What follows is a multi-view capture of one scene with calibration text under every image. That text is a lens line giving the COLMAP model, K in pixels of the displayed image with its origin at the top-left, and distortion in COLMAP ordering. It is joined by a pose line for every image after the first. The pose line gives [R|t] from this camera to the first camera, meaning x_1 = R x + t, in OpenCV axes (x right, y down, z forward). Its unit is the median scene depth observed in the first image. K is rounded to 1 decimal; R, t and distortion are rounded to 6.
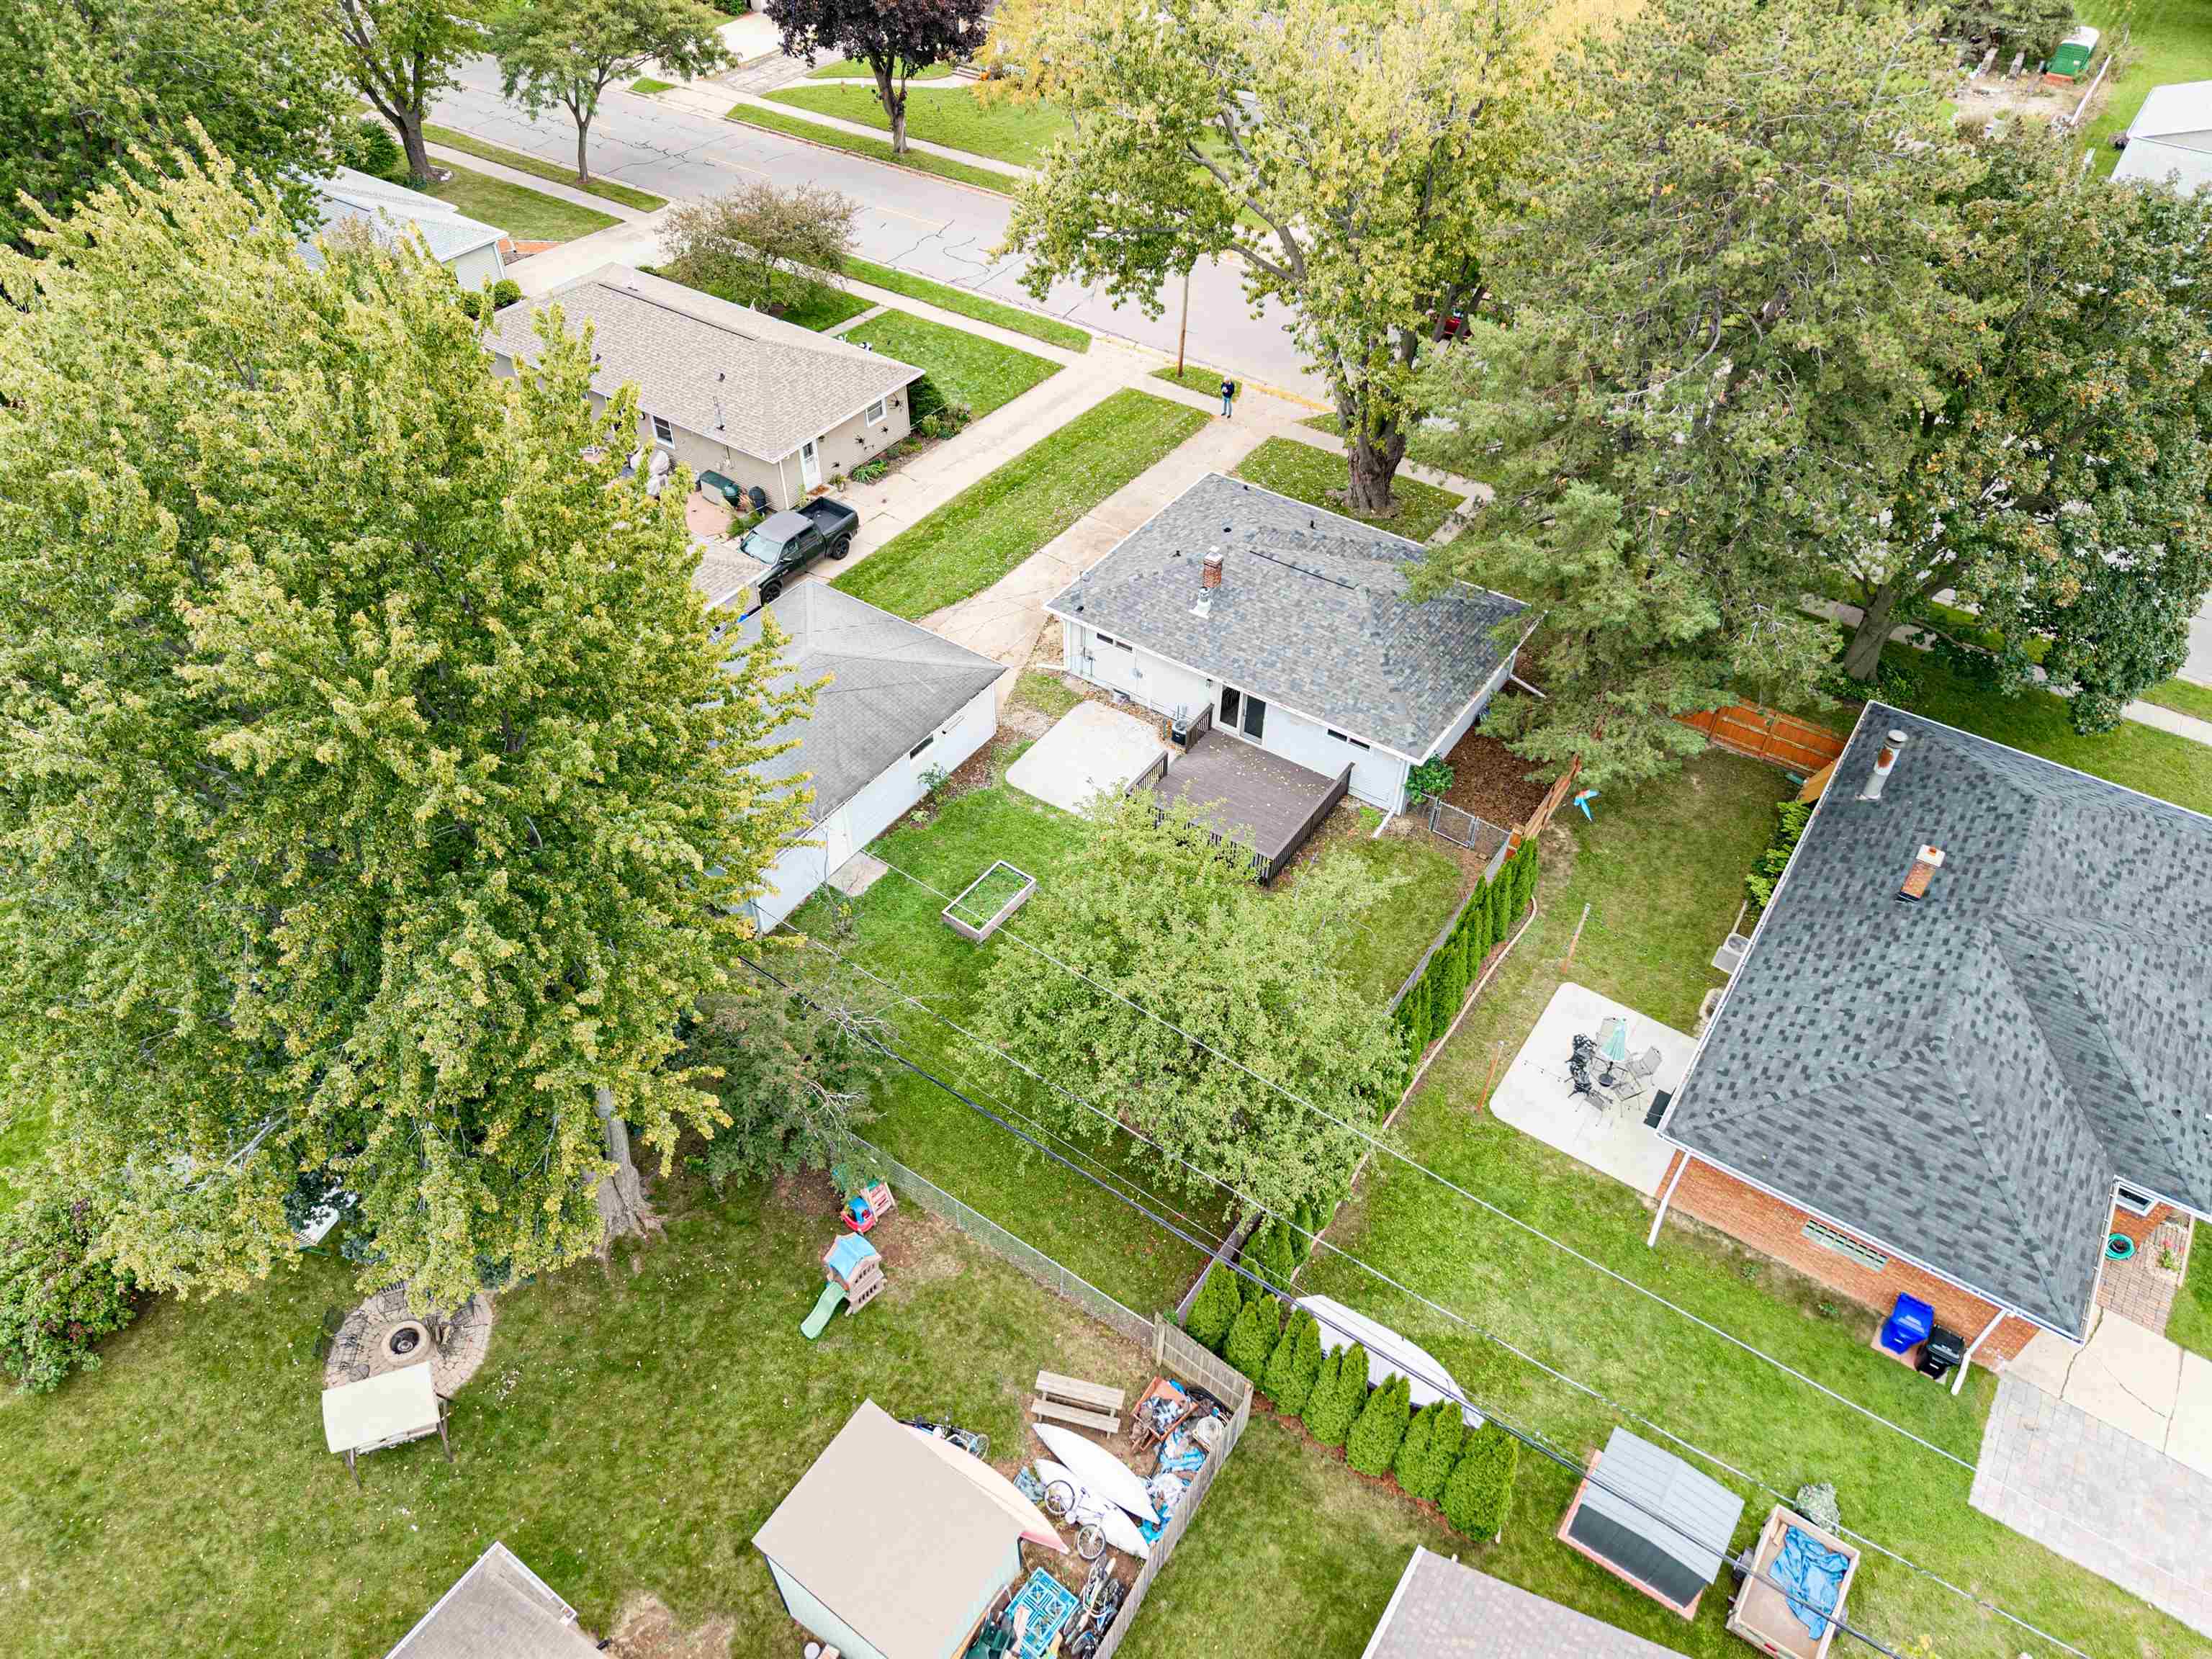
lens RADIAL K [[1474.5, 0, 1116.2], [0, 1474.5, 821.4], [0, 0, 1]] dist [0.001277, 0.000002]
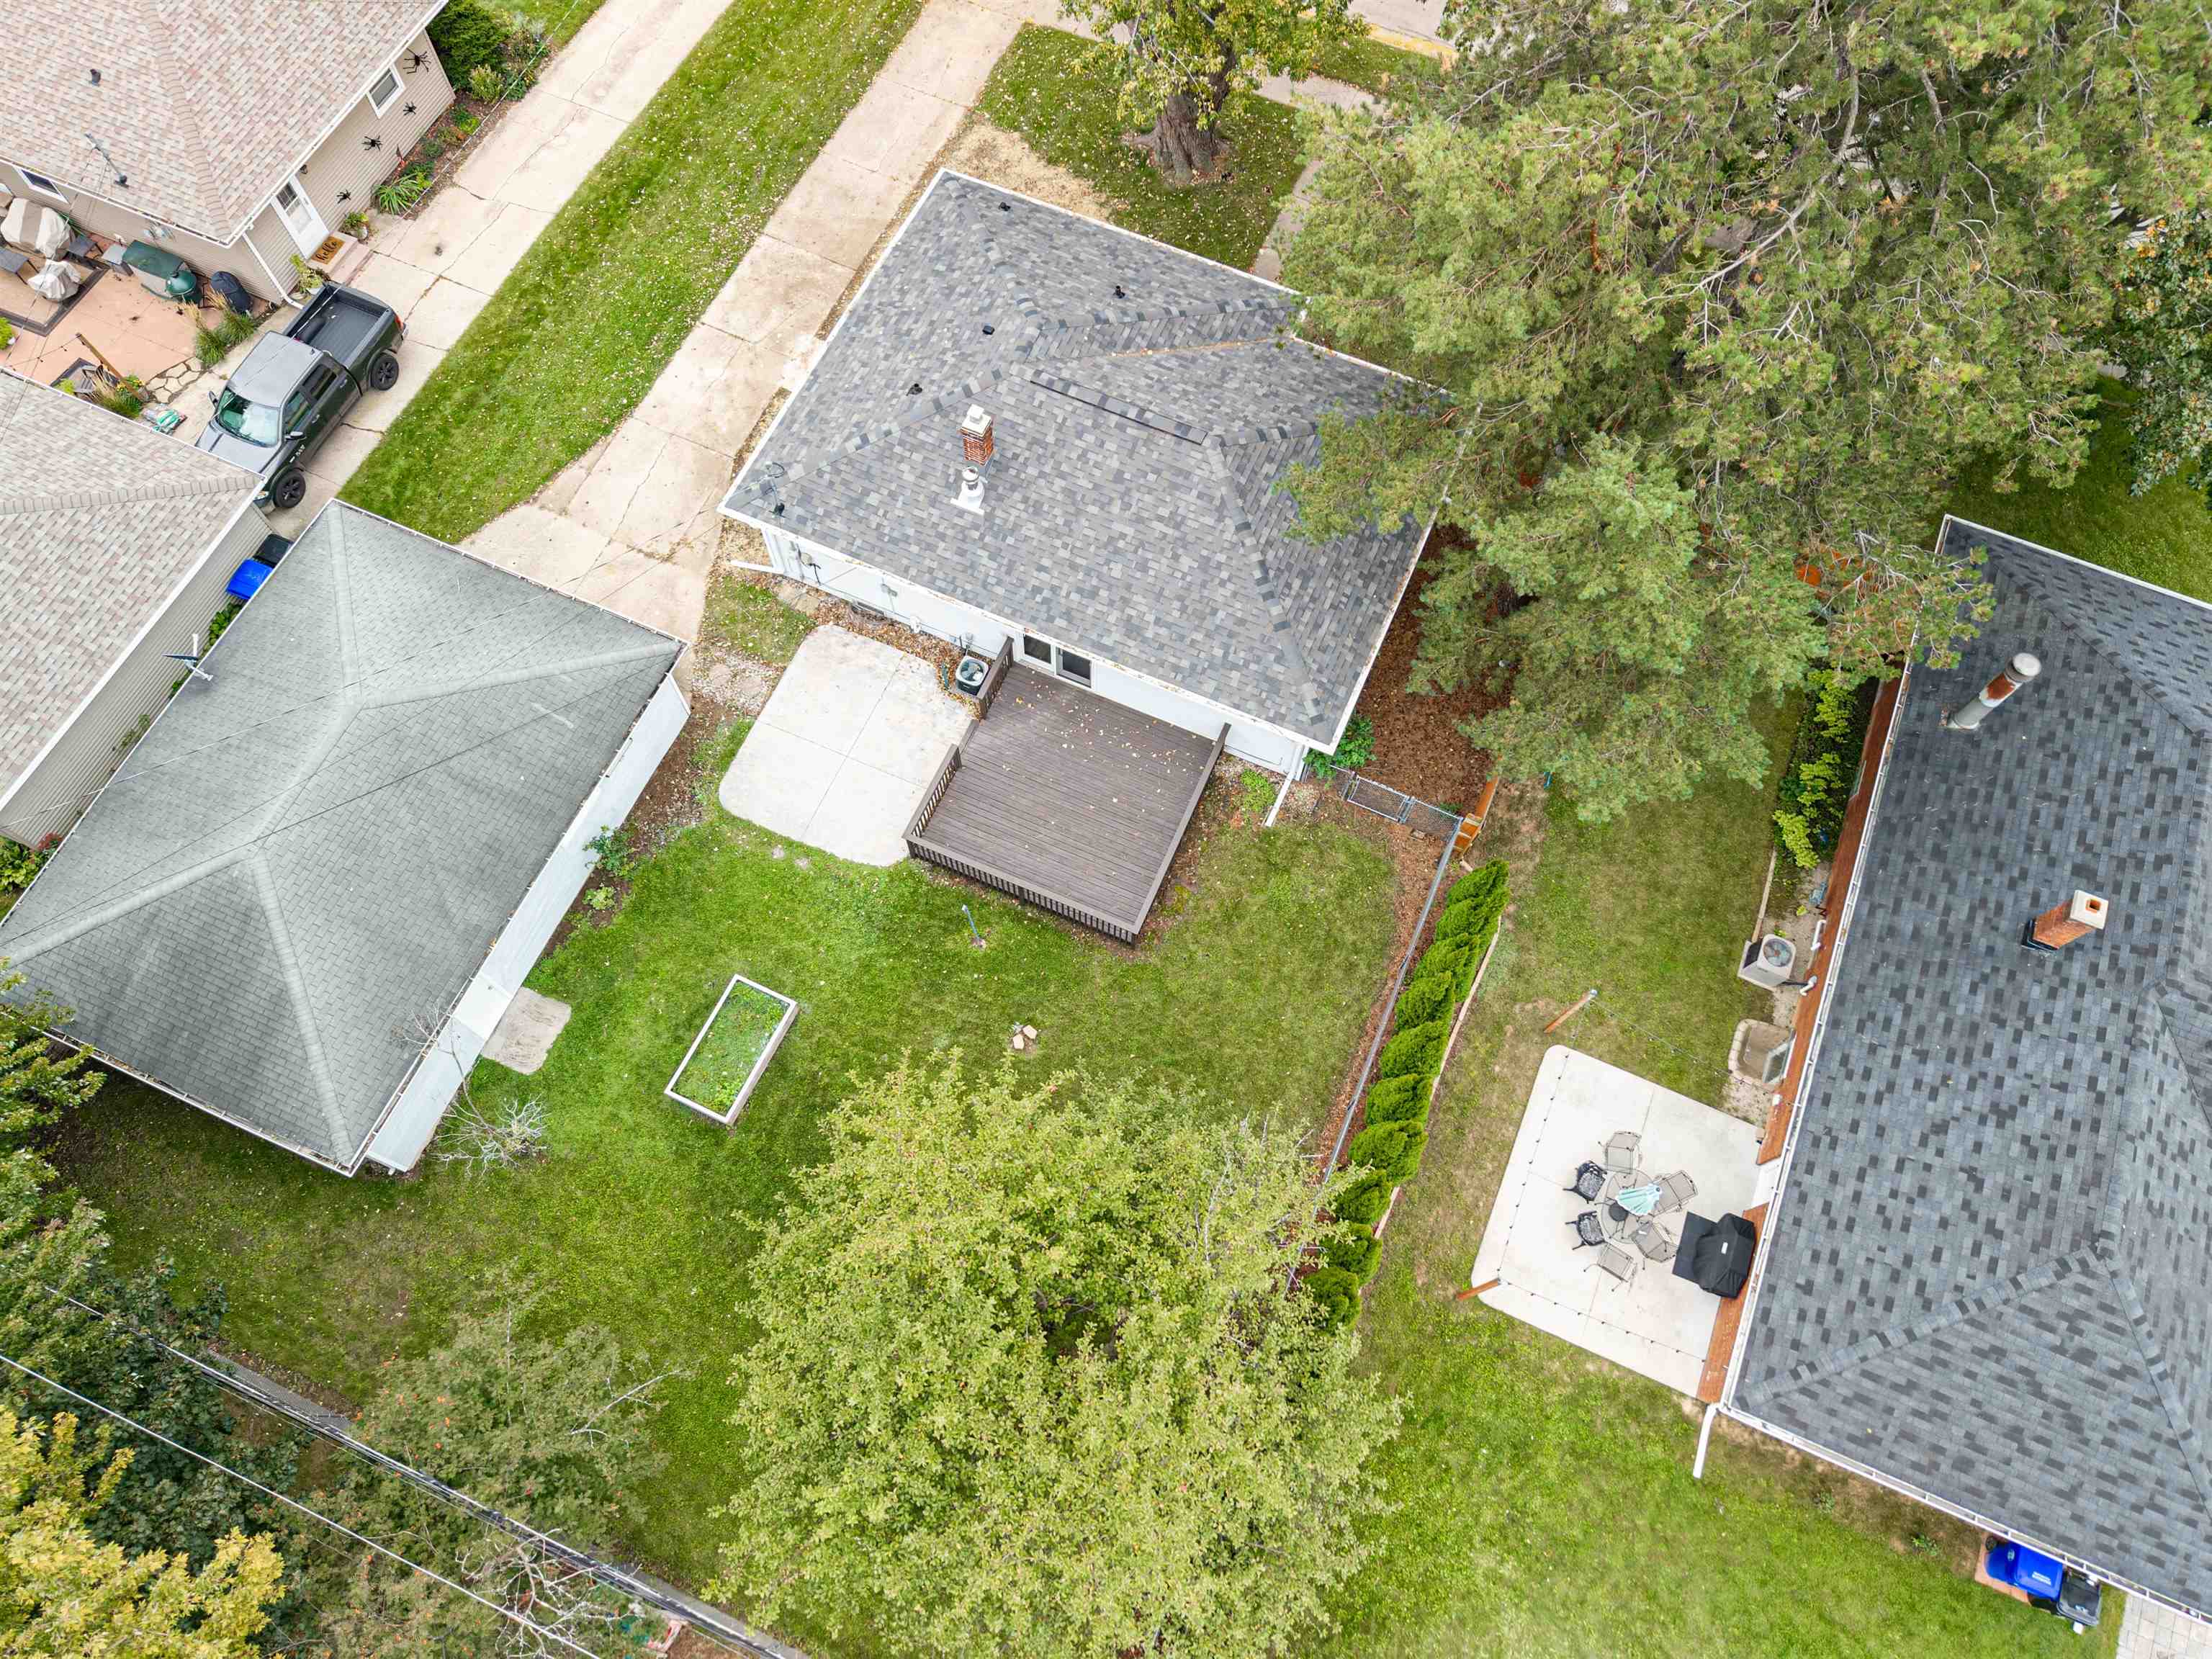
lens RADIAL K [[1495.7, 0, 1105.5], [0, 1495.7, 800.8], [0, 0, 1]] dist [0.002246, -0.004267]
pose [[0.983343, -0.161983, 0.082455, 0.052577], [0.117013, 0.911299, 0.394769, -0.350908], [-0.139087, -0.378545, 0.915073, 0.444982]]
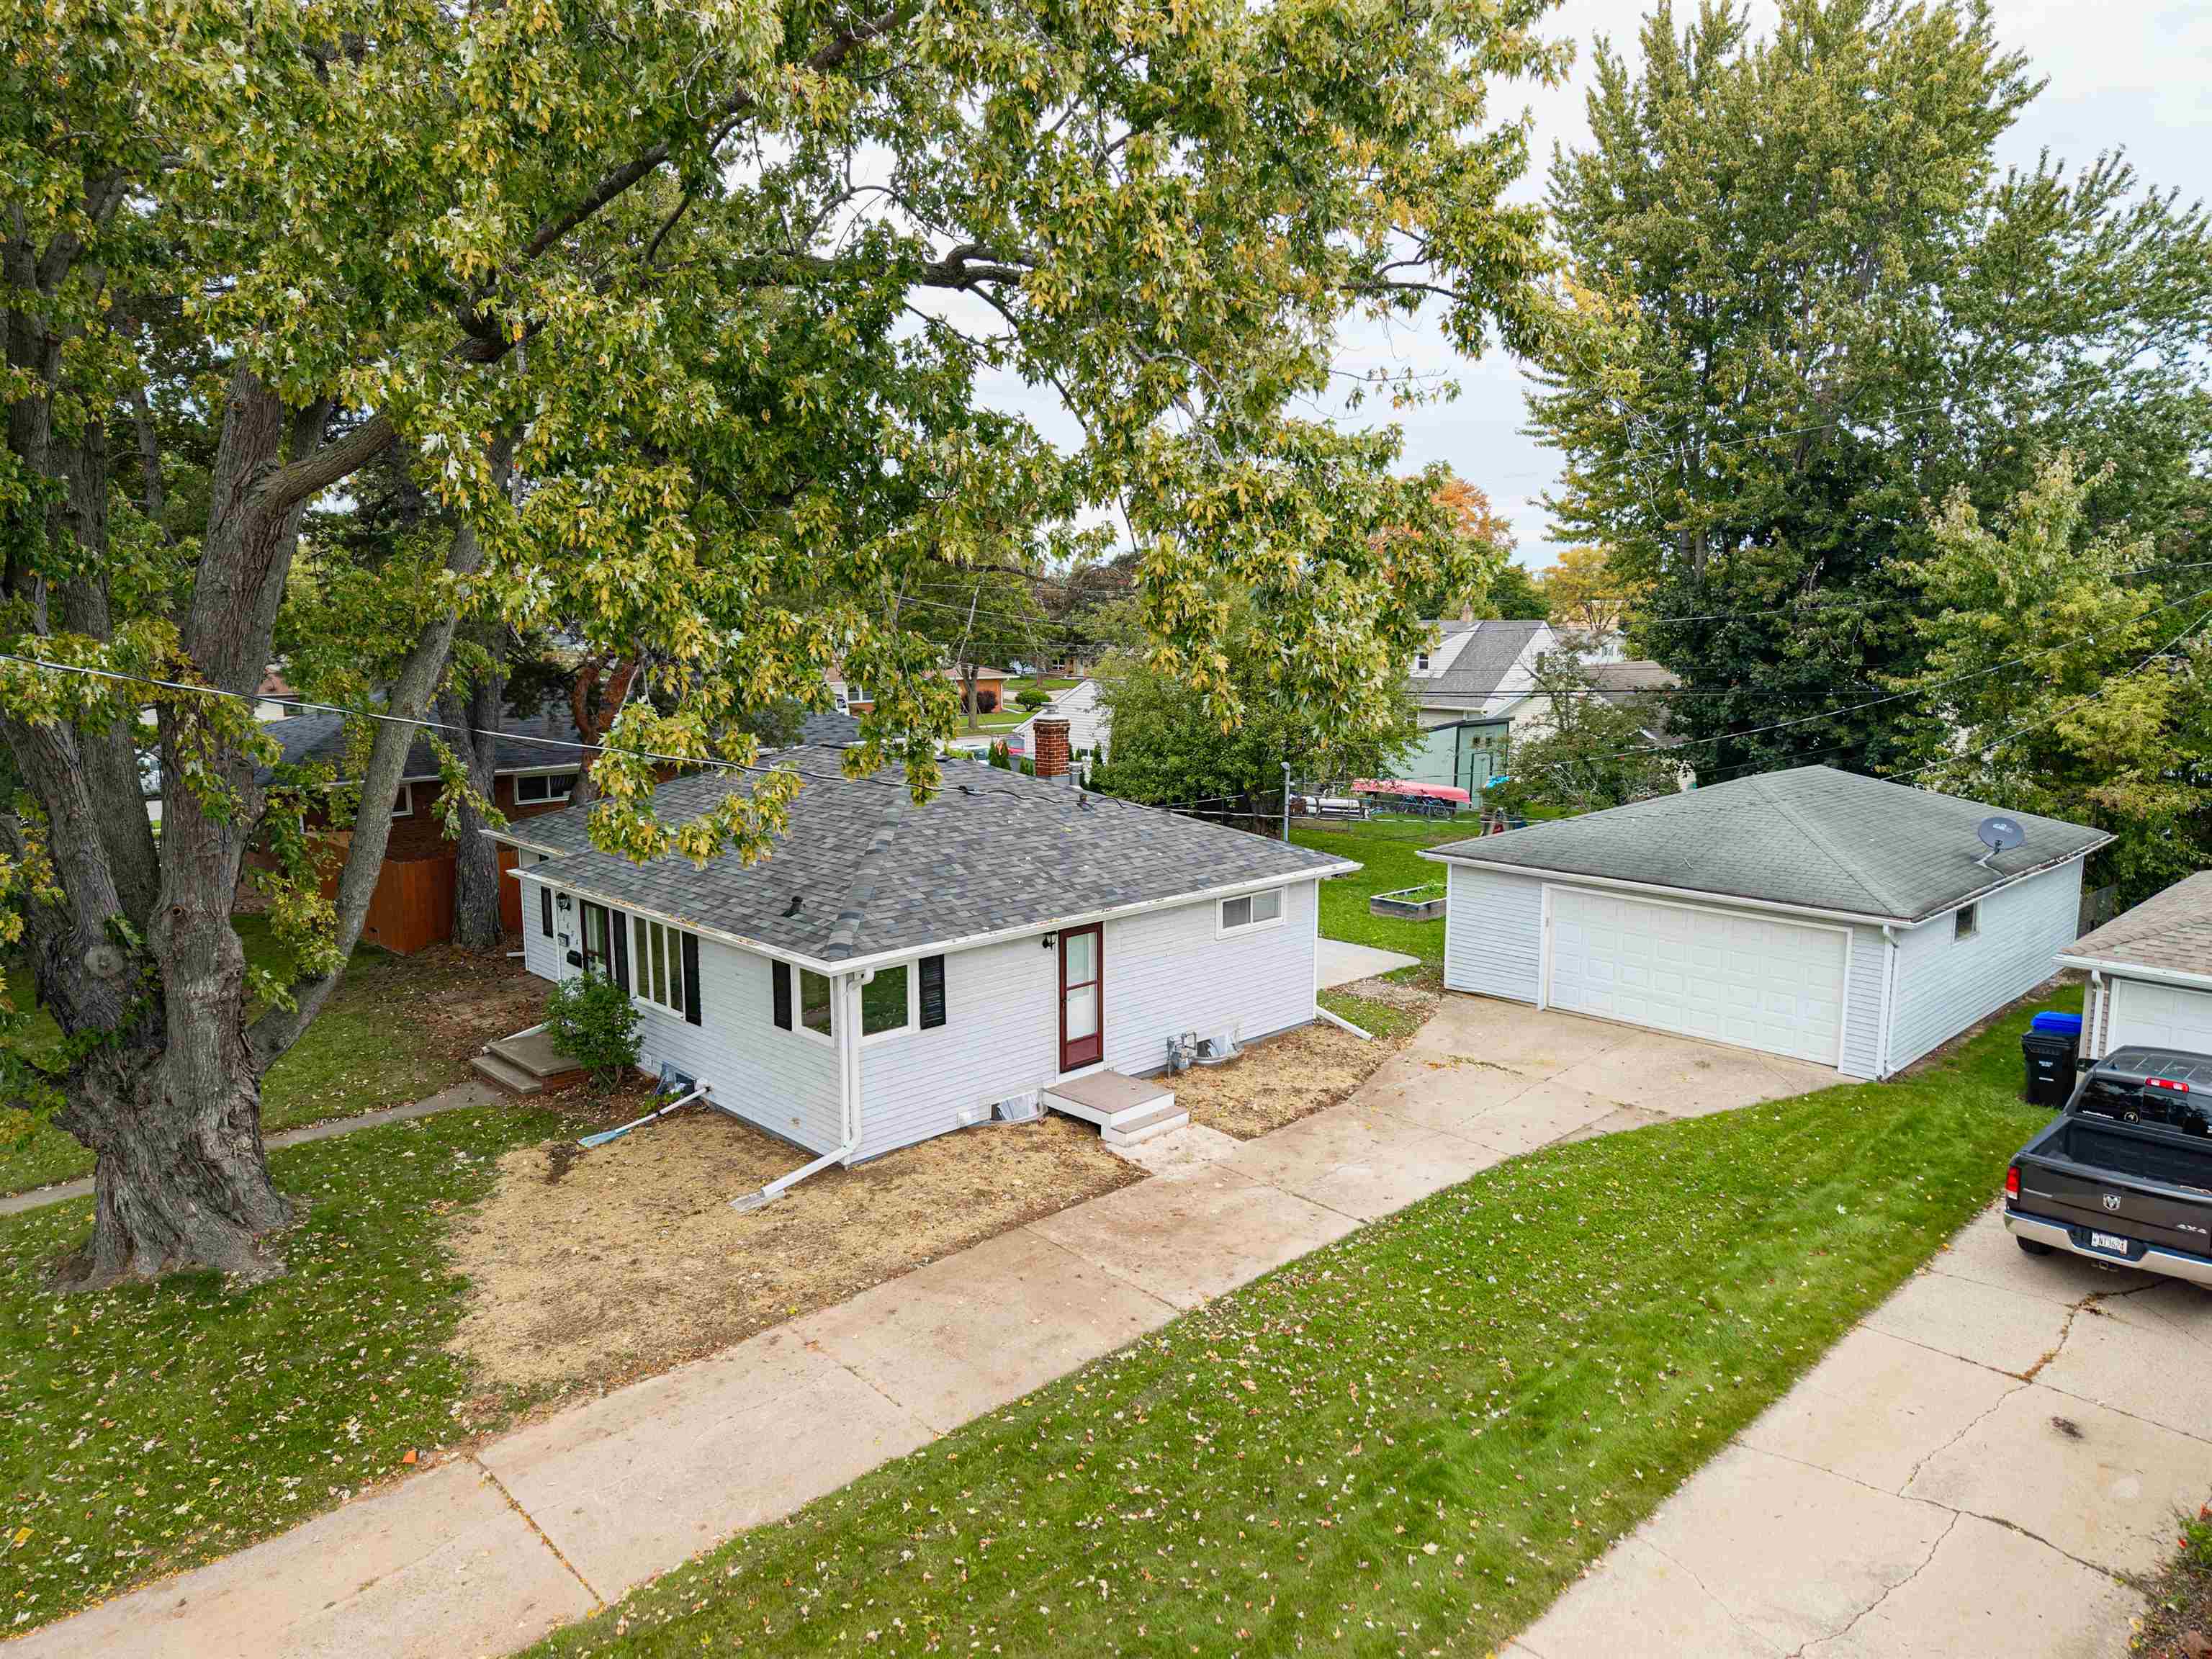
lens RADIAL K [[1495.7, 0, 1105.5], [0, 1495.7, 800.8], [0, 0, 1]] dist [0.002246, -0.004267]
pose [[-0.977138, -0.047866, 0.207149, -0.091359], [0.131529, 0.629401, 0.765869, -0.748108], [-0.167039, 0.775605, -0.608715, 1.726930]]
